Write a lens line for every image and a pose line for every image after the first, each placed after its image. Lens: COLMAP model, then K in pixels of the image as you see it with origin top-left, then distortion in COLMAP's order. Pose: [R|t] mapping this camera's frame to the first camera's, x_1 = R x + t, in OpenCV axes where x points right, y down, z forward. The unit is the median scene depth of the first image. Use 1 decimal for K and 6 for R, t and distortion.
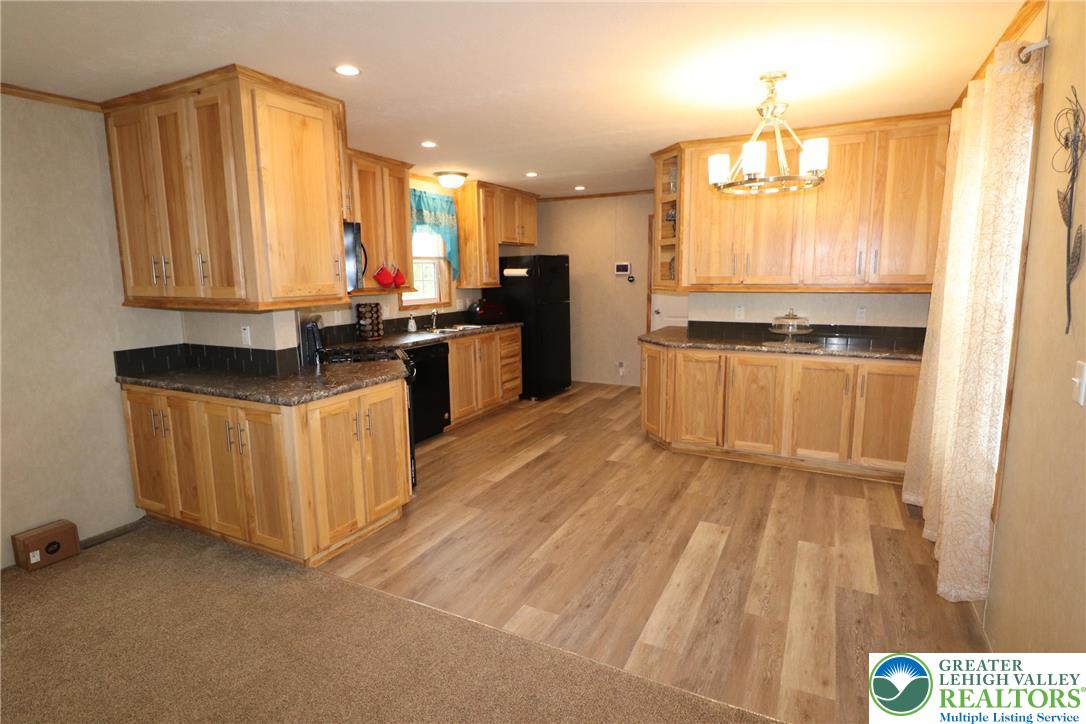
lens RADIAL K [[558.3, 0, 541.0], [0, 558.3, 361.0], [0, 0, 1]] dist [-0.001096, -0.000041]
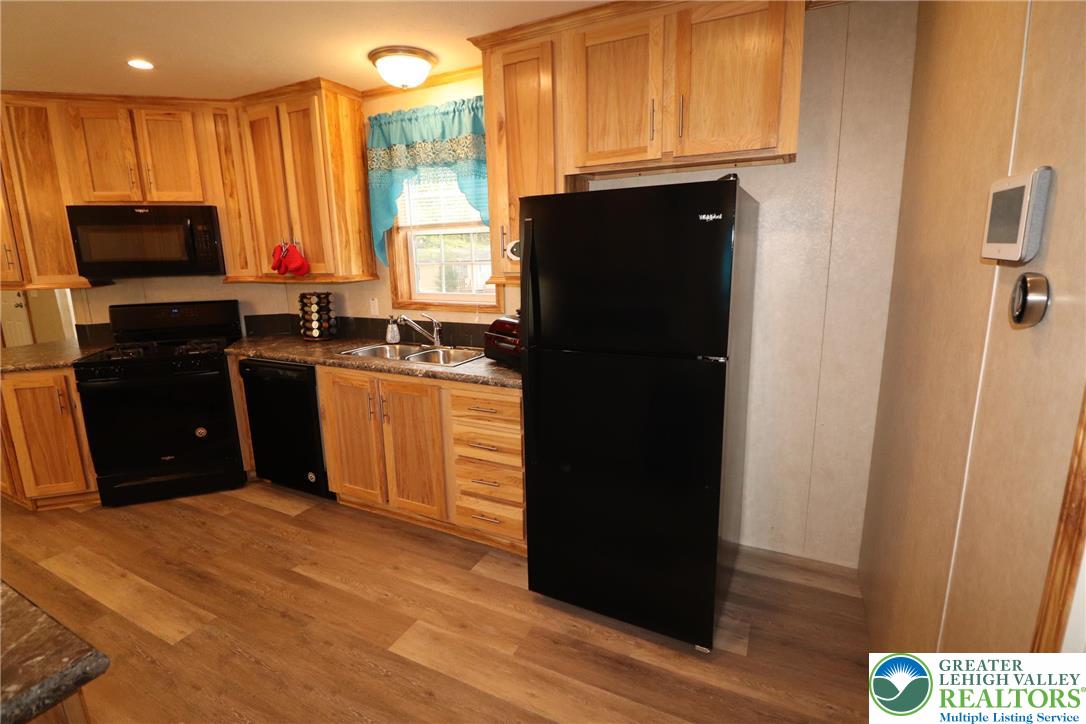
lens RADIAL K [[502.9, 0, 538.8], [0, 502.9, 353.4], [0, 0, 1]] dist [-0.003637, -0.011015]
pose [[0.011348, 0.206444, -0.978393, 0.450793], [-0.137006, 0.969549, 0.202988, -0.235426], [0.990505, 0.131742, 0.039287, 1.475758]]
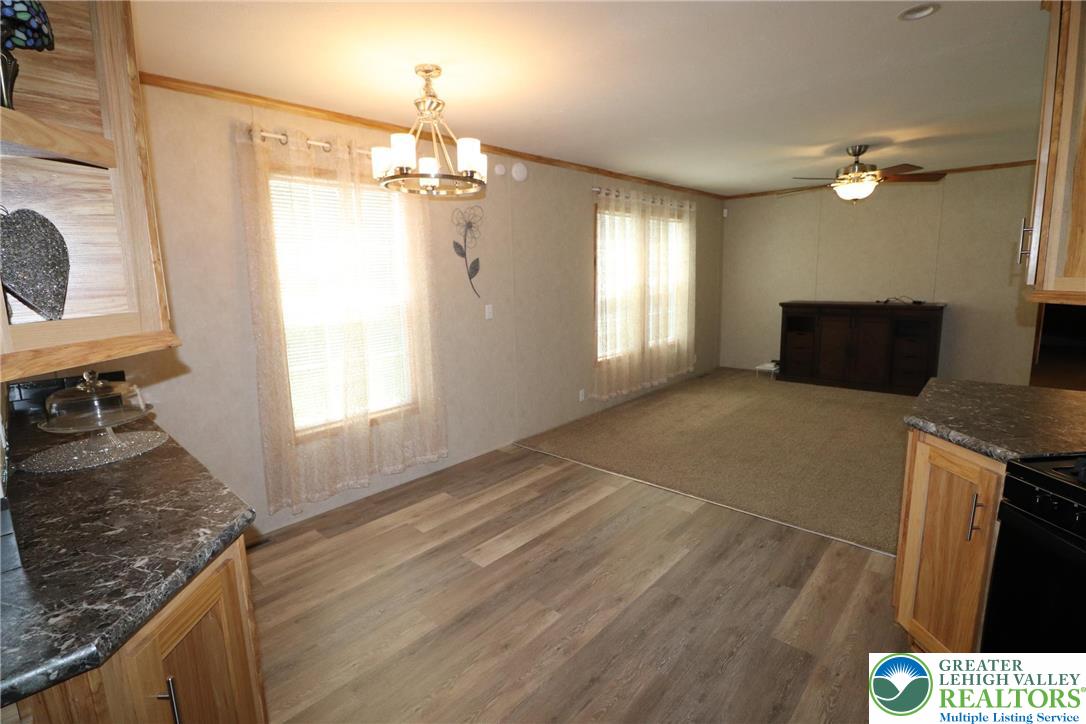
lens RADIAL K [[502.9, 0, 540.5], [0, 502.9, 358.0], [0, 0, 1]] dist [-0.003637, -0.011015]
pose [[-0.963376, -0.002912, 0.268139, -0.001200], [0.082274, 0.948504, 0.305895, -0.187352], [-0.255221, 0.316753, -0.913526, 1.233094]]
